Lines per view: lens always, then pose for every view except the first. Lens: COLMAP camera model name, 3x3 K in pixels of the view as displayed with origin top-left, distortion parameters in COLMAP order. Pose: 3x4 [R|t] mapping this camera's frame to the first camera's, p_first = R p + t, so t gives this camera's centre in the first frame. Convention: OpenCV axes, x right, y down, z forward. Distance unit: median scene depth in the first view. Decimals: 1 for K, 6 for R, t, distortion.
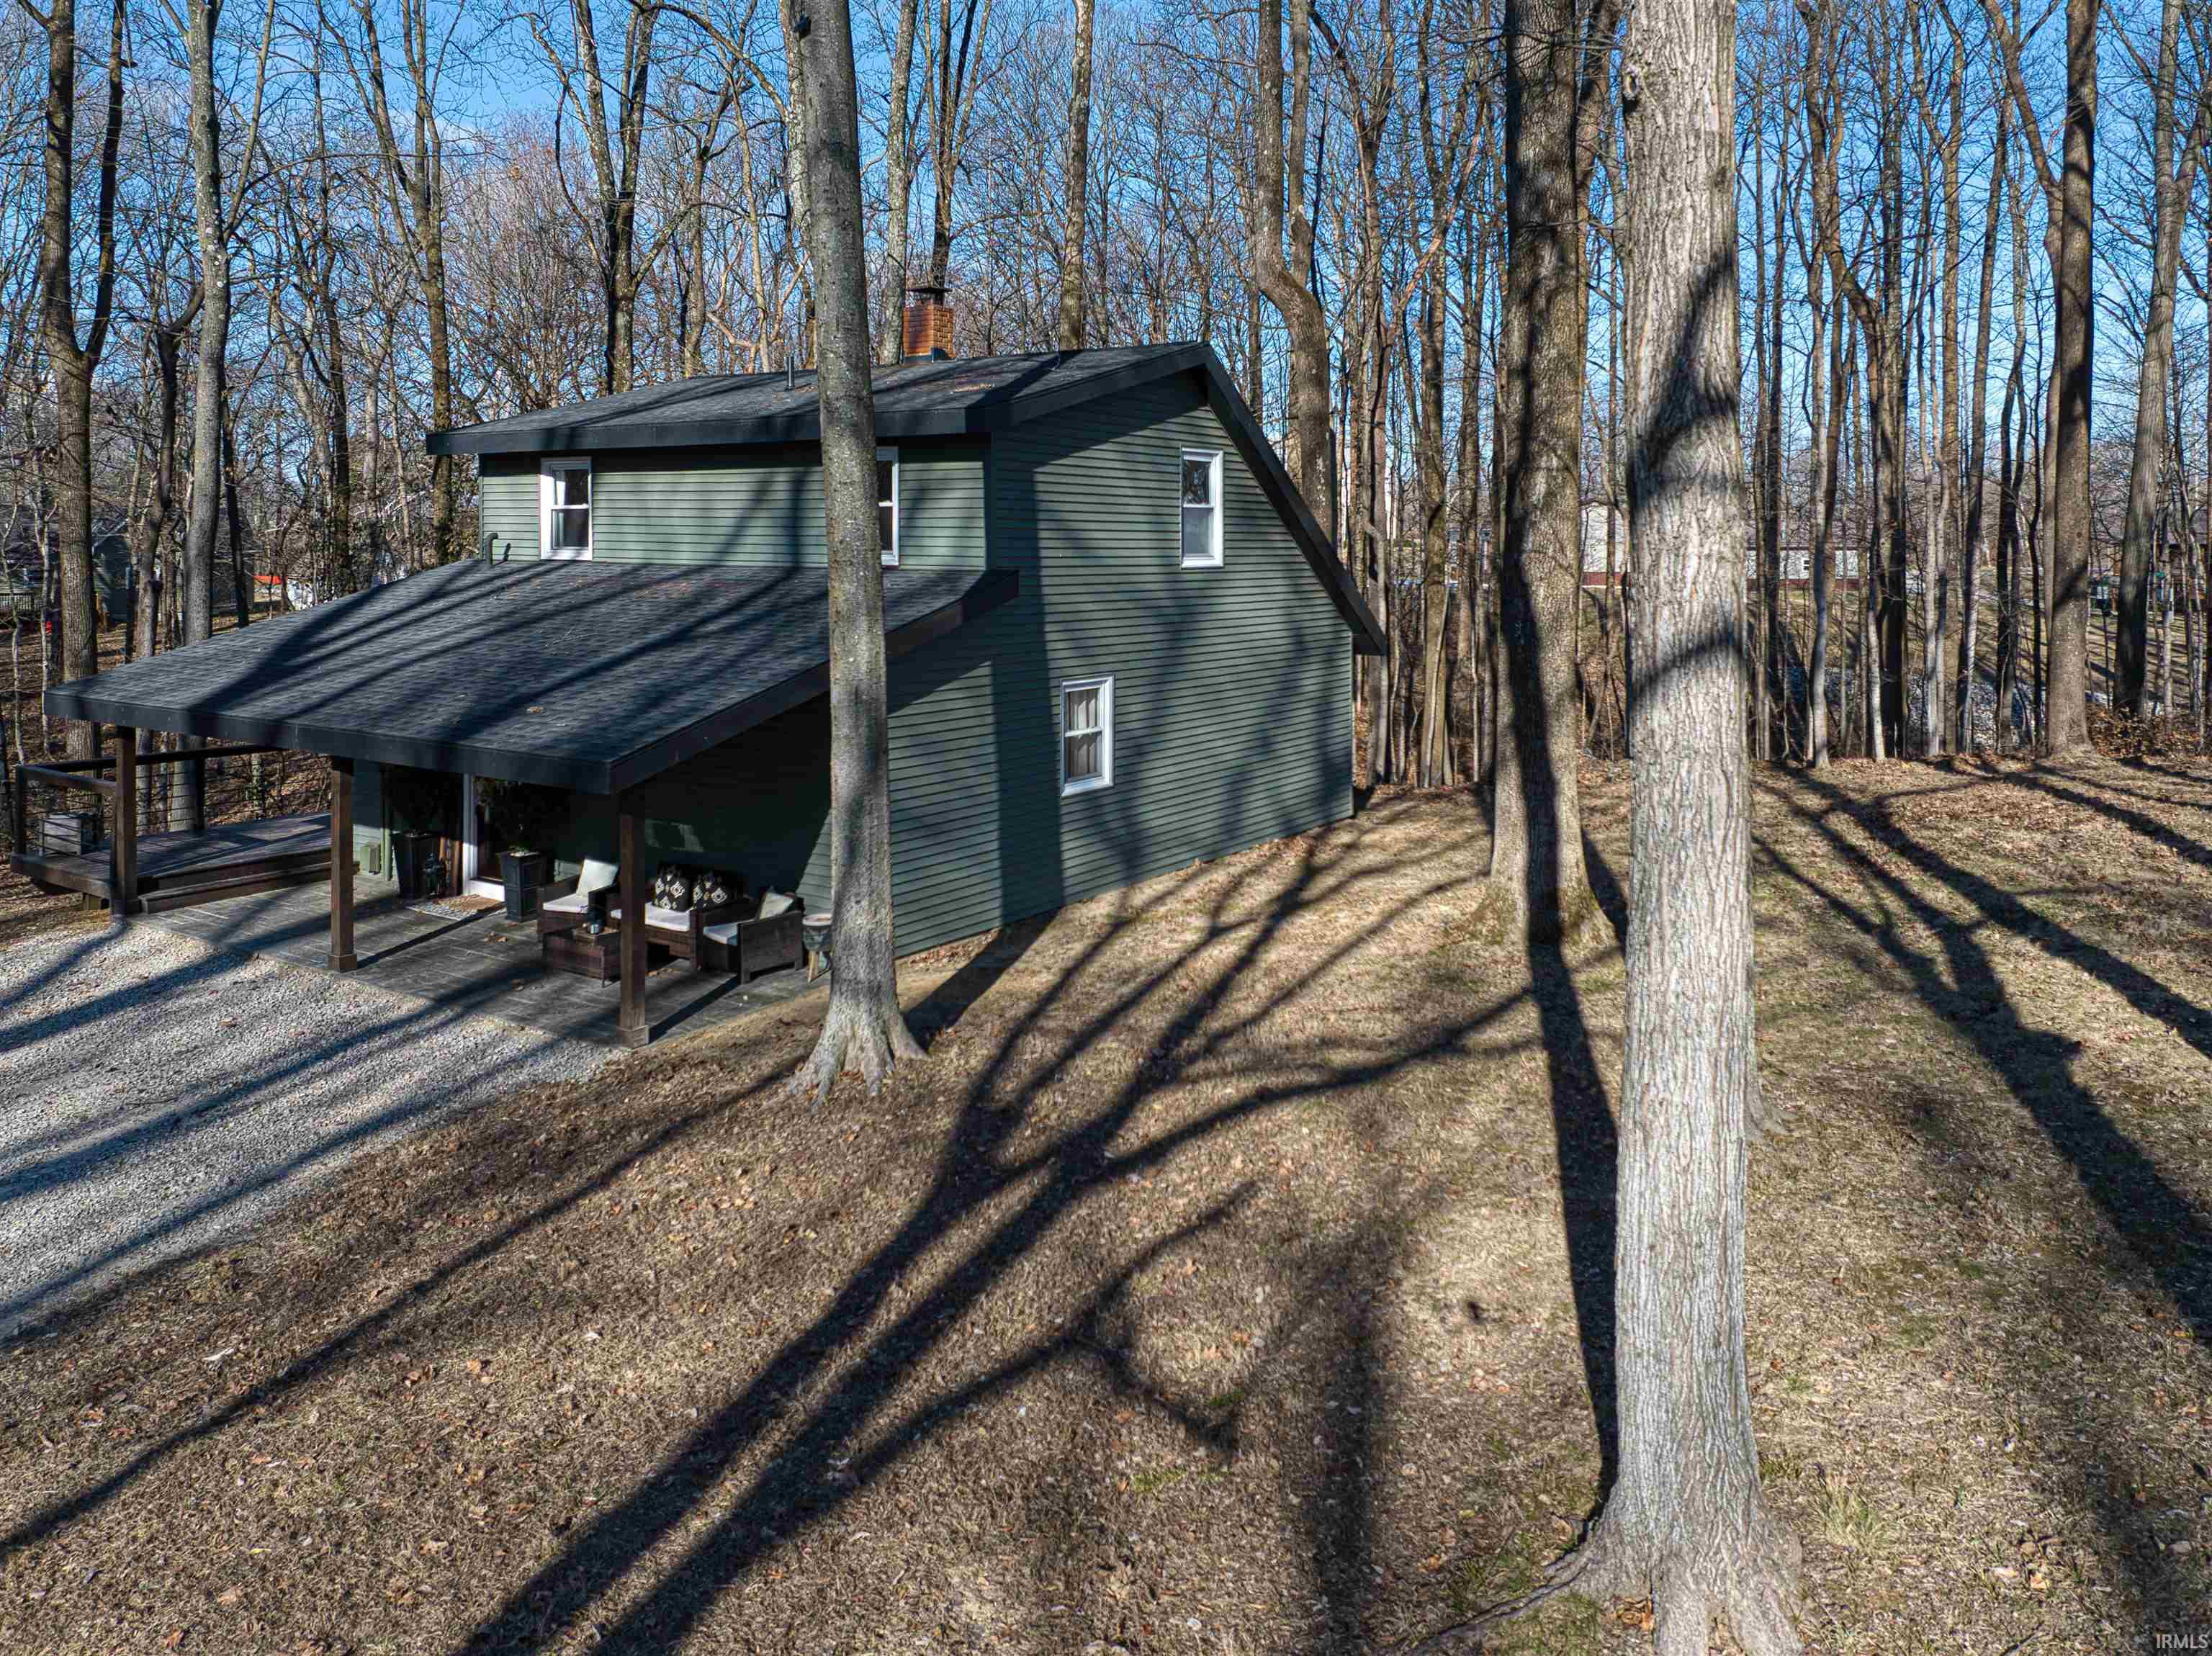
lens RADIAL K [[1550.9, 0, 1106.0], [0, 1550.9, 828.0], [0, 0, 1]] dist [0.039576, -0.046833]
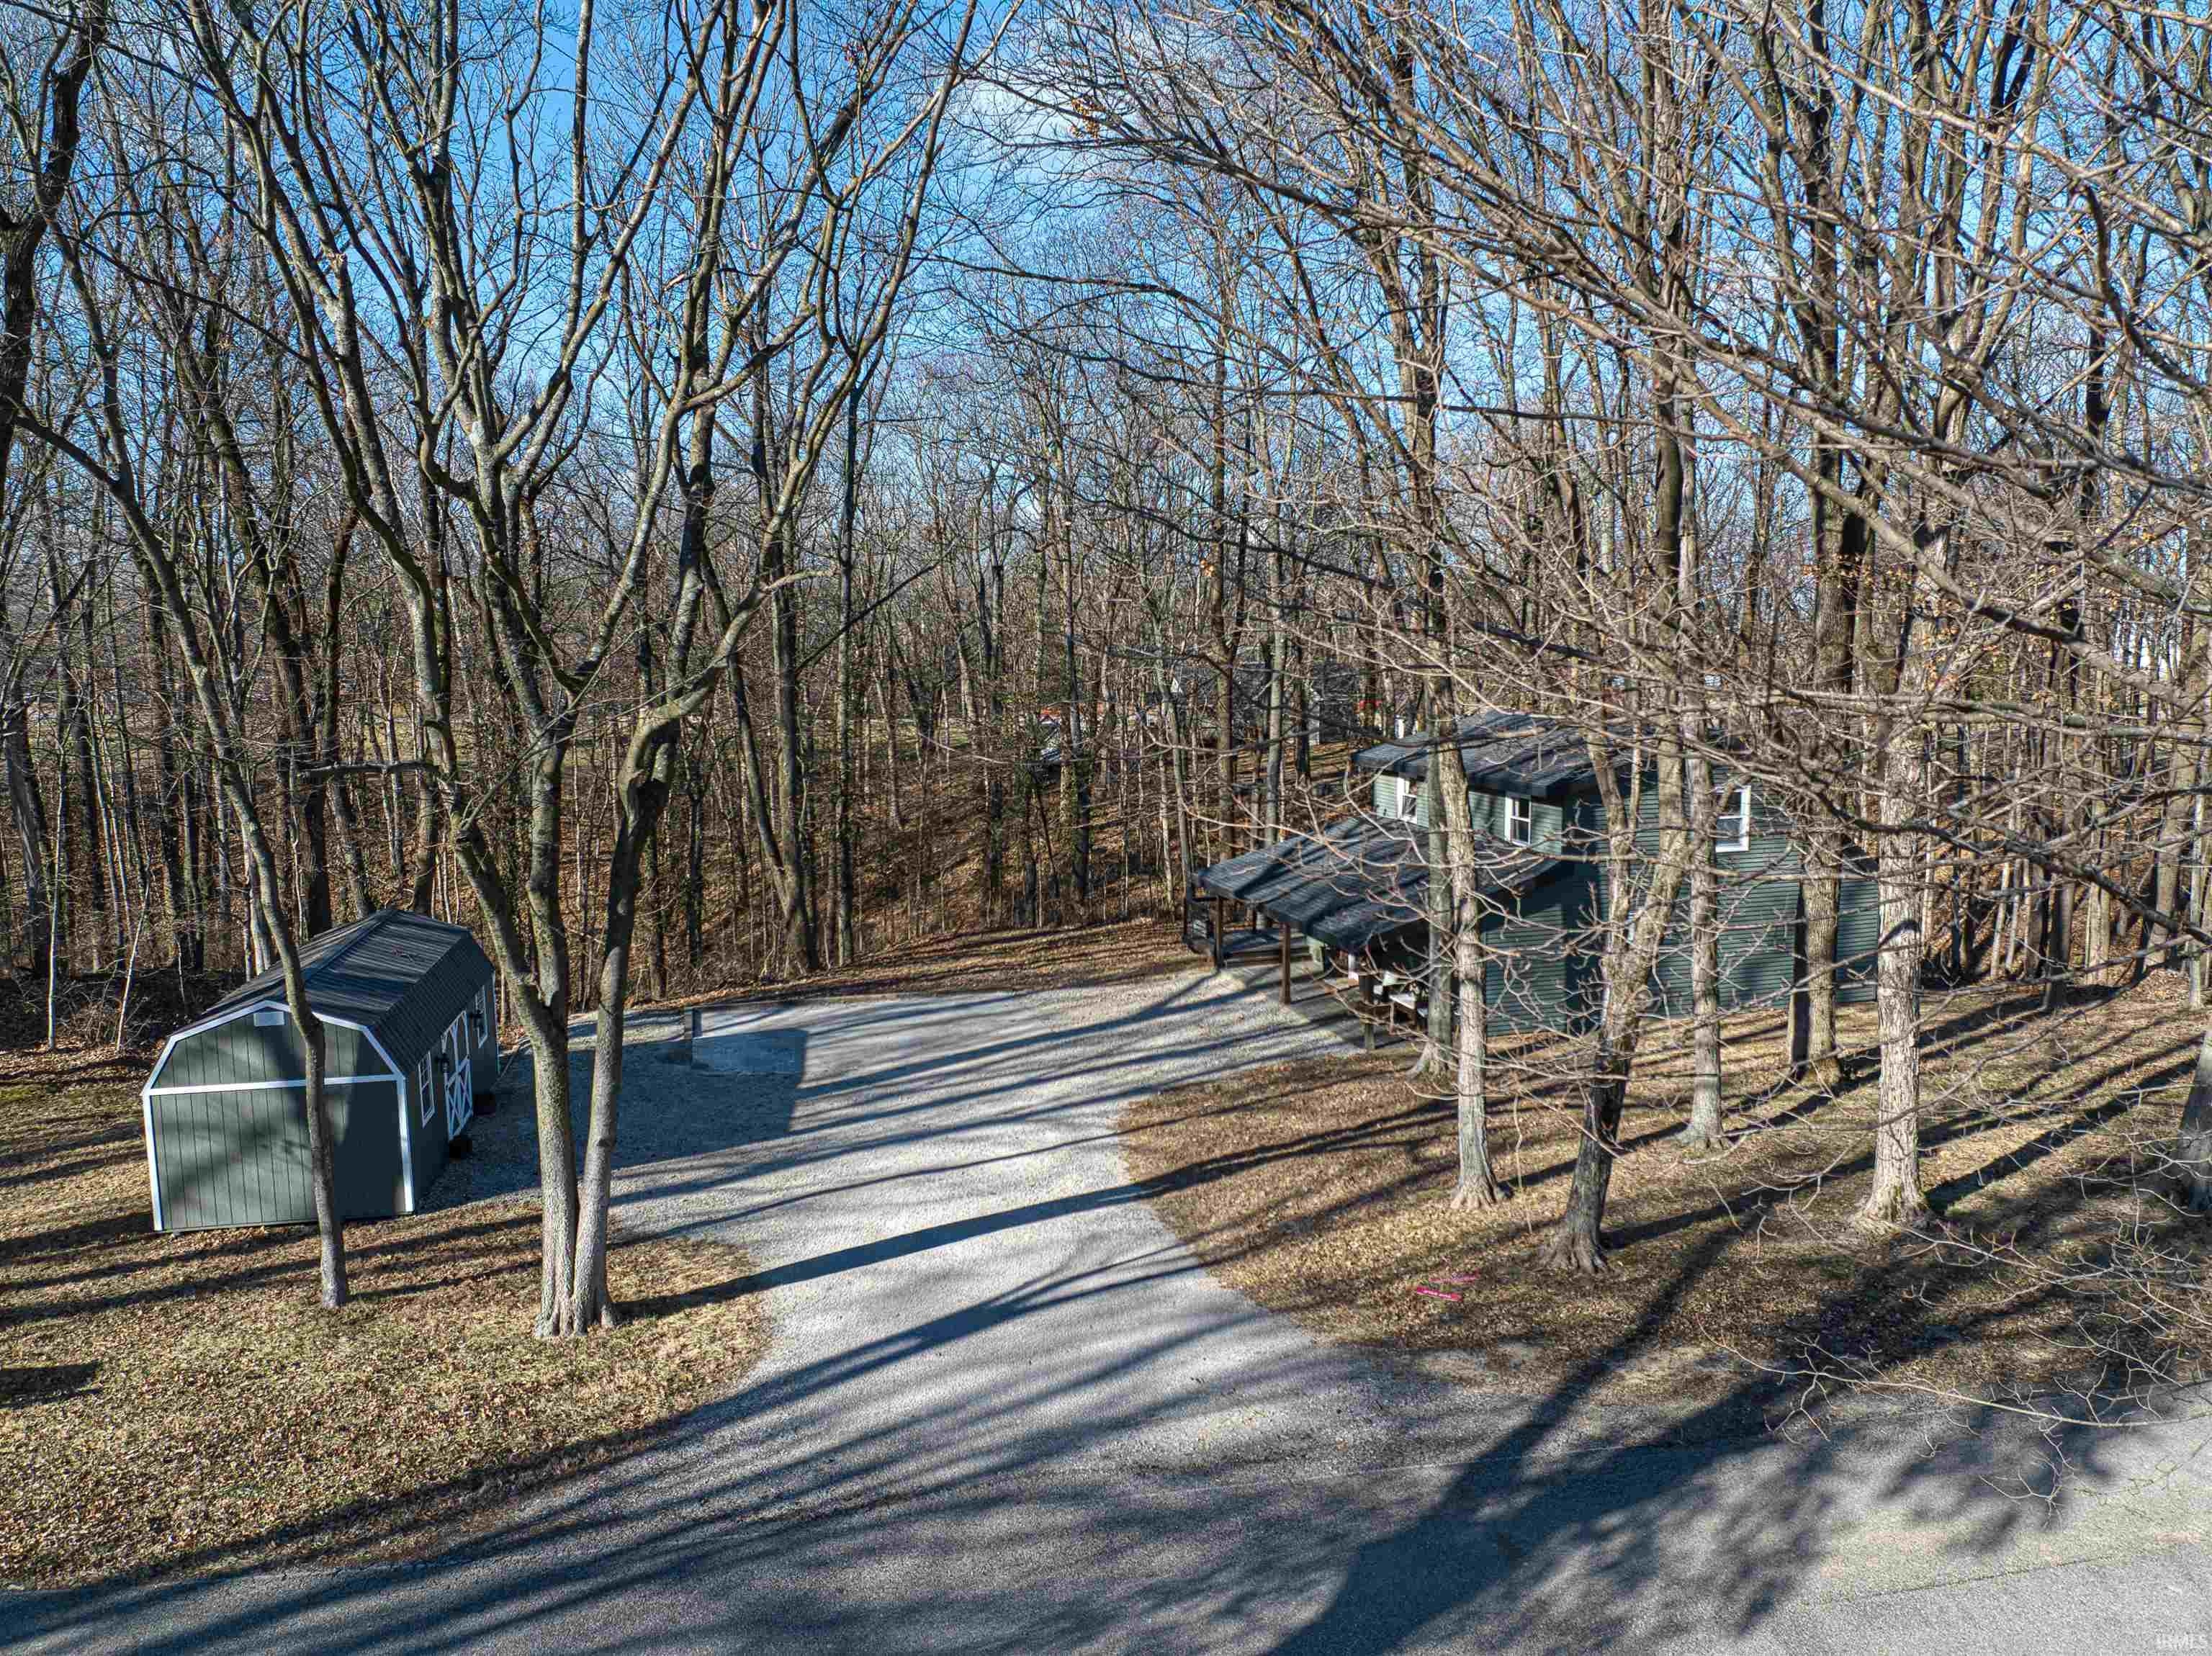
lens RADIAL K [[1550.9, 0, 1106.0], [0, 1550.9, 828.0], [0, 0, 1]] dist [0.039576, -0.046833]
pose [[0.777384, 0.071271, -0.624975, 0.740399], [-0.094702, 0.995496, -0.004273, -0.134899], [0.621856, 0.062509, 0.780633, -1.021133]]
